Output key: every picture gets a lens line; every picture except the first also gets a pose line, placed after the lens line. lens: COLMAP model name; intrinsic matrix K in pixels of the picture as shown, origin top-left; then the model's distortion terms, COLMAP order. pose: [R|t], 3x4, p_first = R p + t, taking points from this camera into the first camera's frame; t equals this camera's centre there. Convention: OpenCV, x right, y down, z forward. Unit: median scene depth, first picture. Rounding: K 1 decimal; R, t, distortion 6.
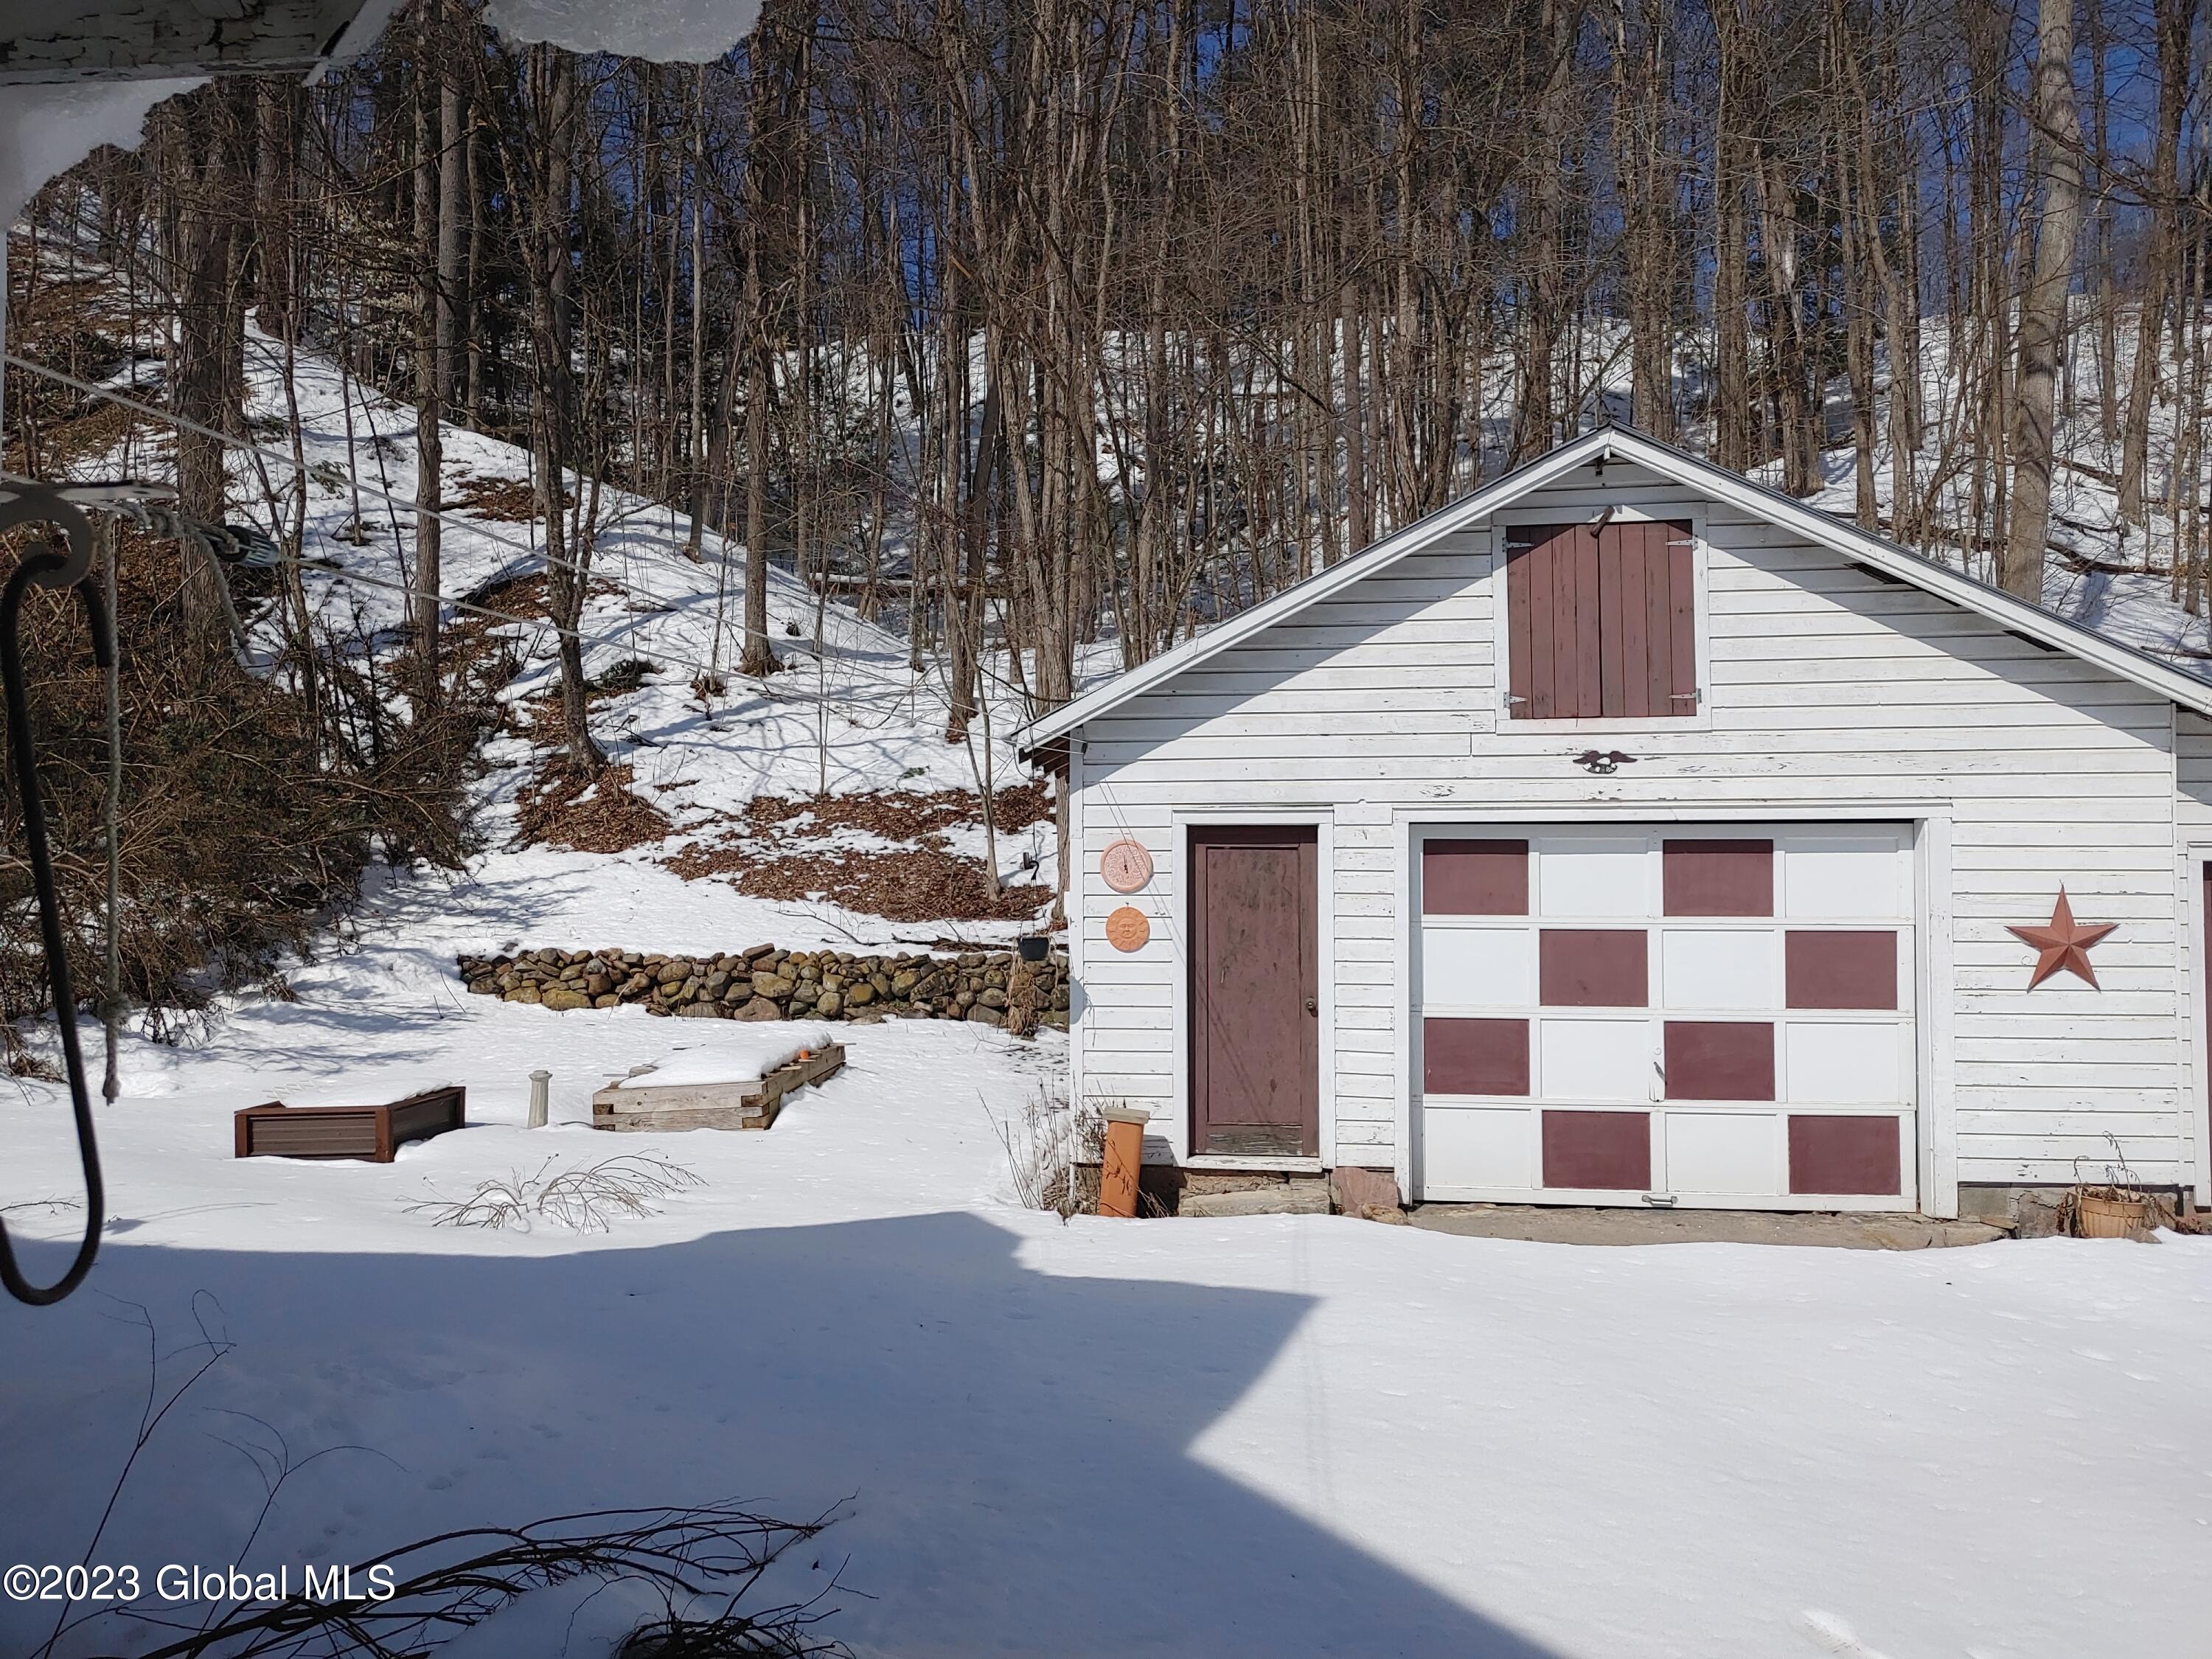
lens RADIAL K [[1653.5, 0, 1106.0], [0, 1653.5, 829.5], [0, 0, 1]] dist [0.091861, -0.125122]
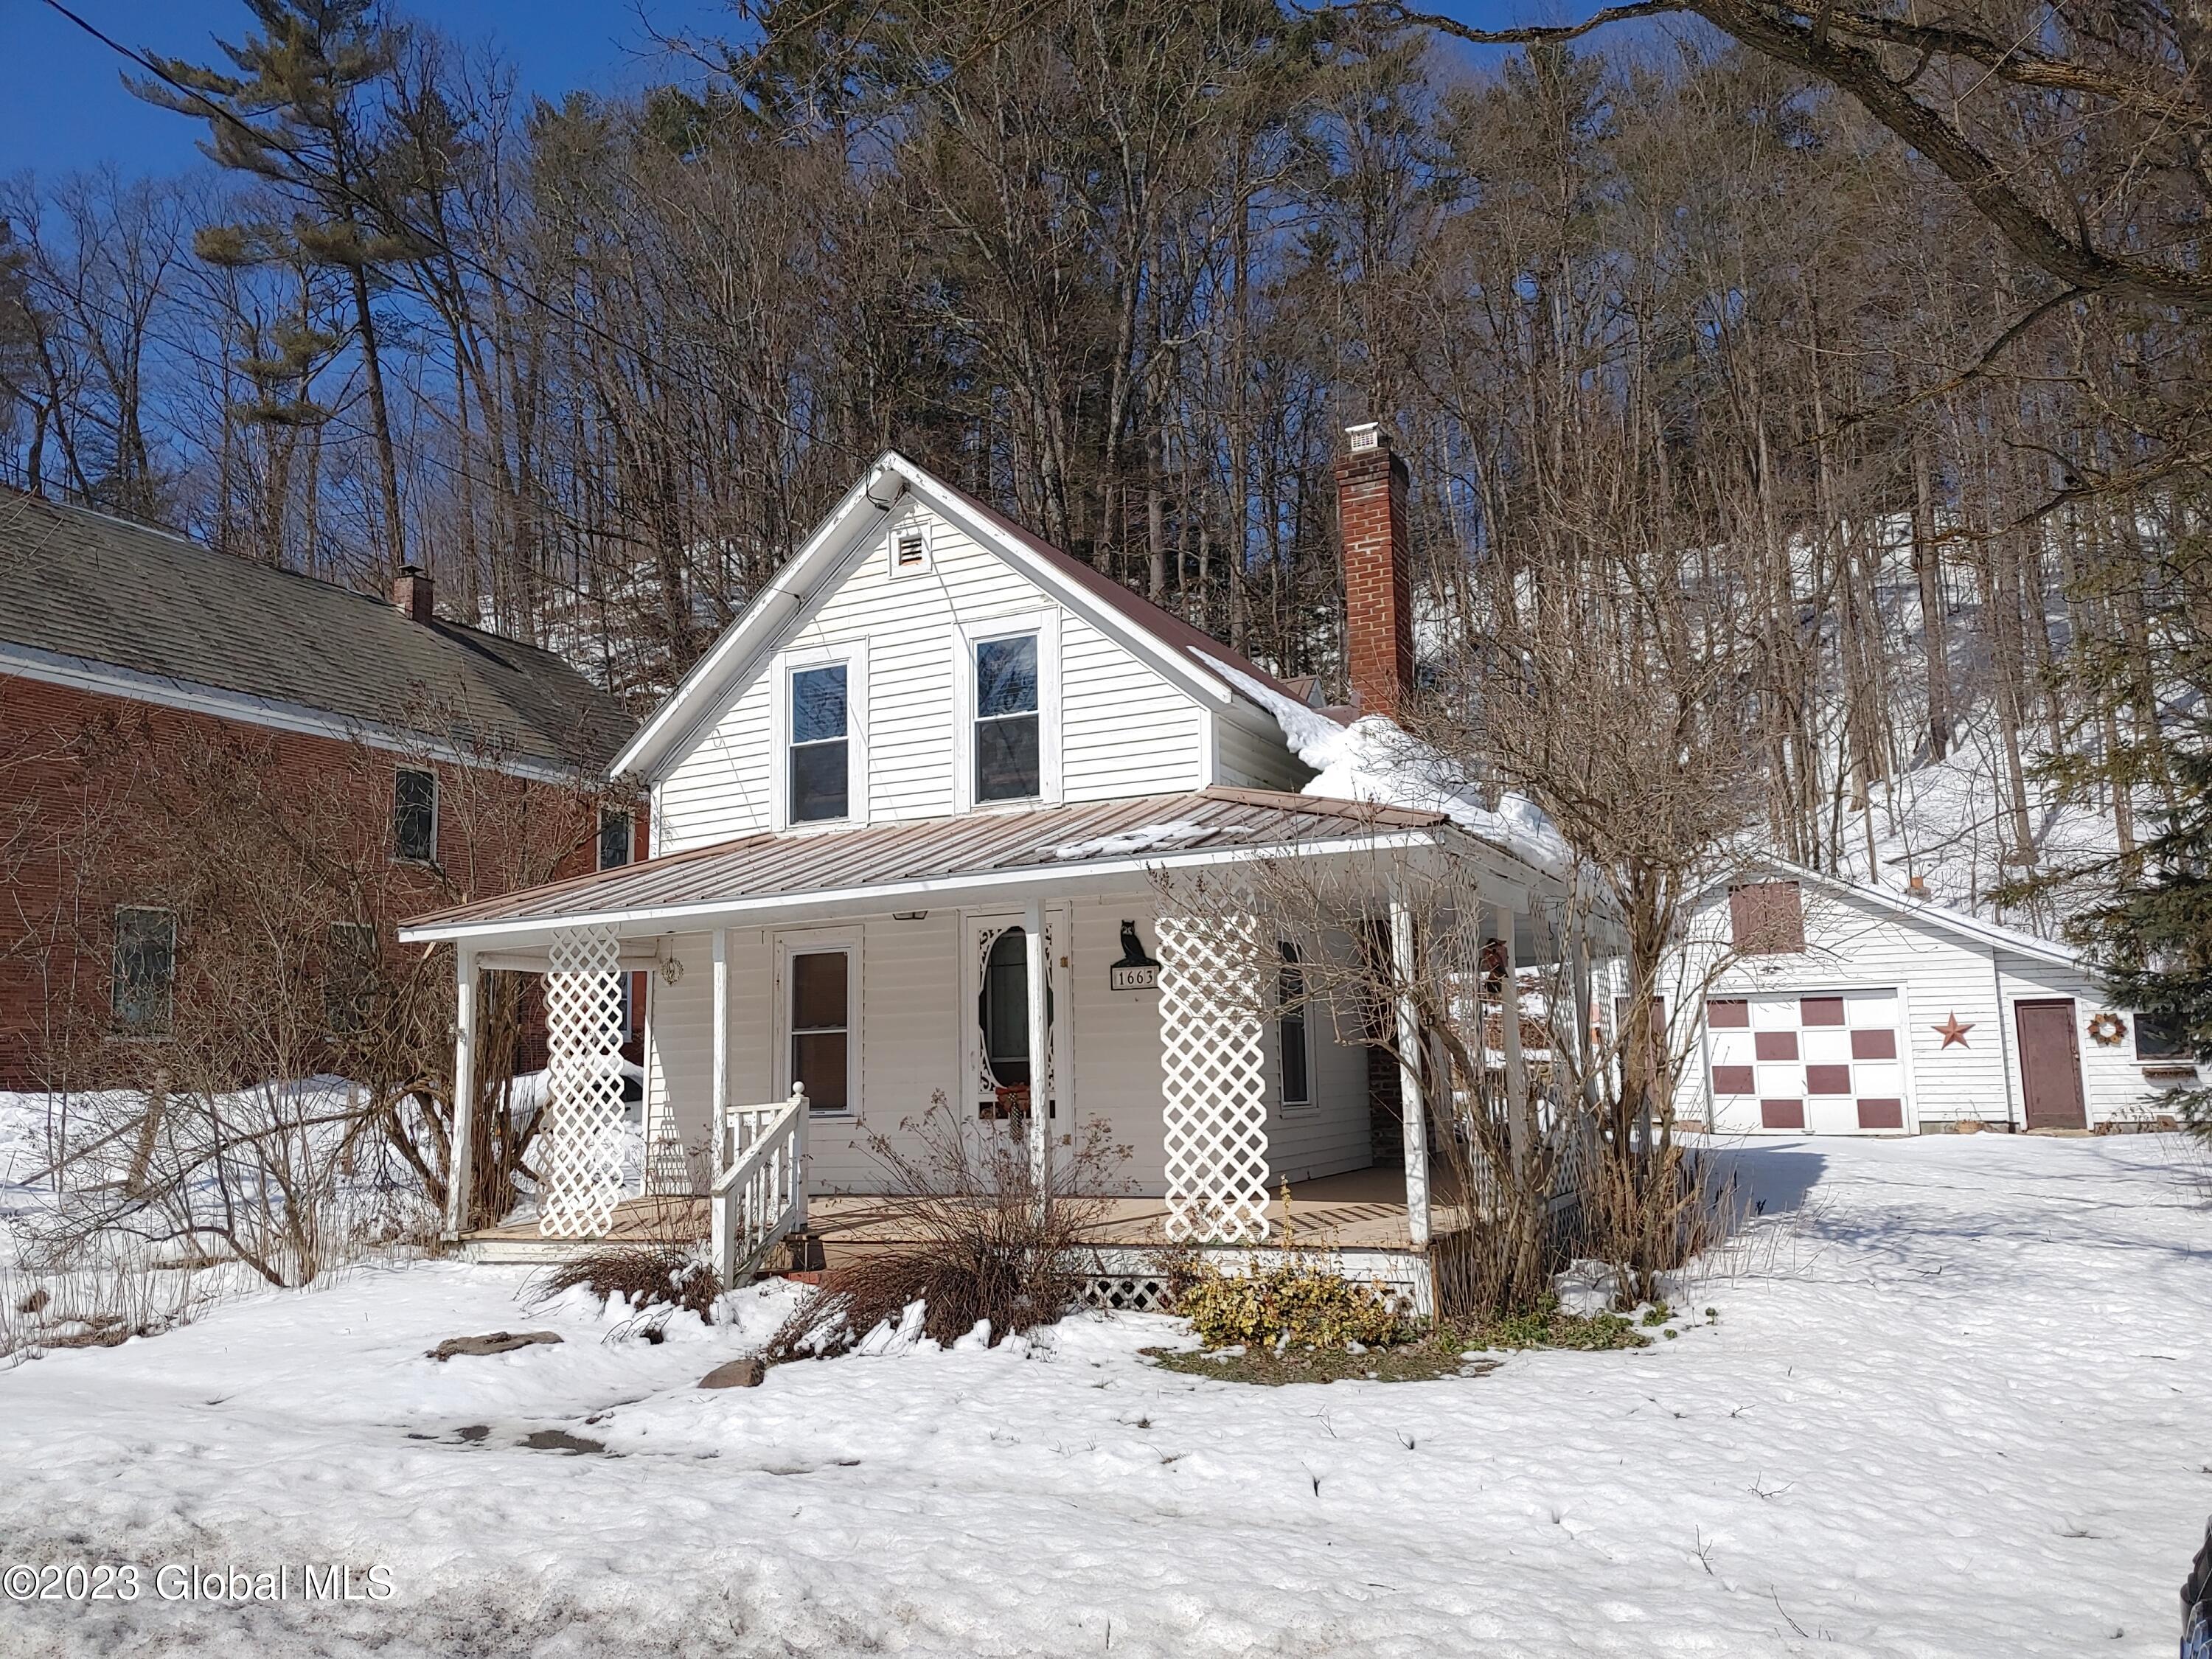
lens RADIAL K [[1653.5, 0, 1106.0], [0, 1653.5, 829.5], [0, 0, 1]] dist [0.091861, -0.125122]
pose [[0.942894, -0.068653, -0.325941, 0.177973], [0.035611, 0.993698, -0.106285, -0.016966], [0.331183, 0.088608, 0.939397, -1.966548]]
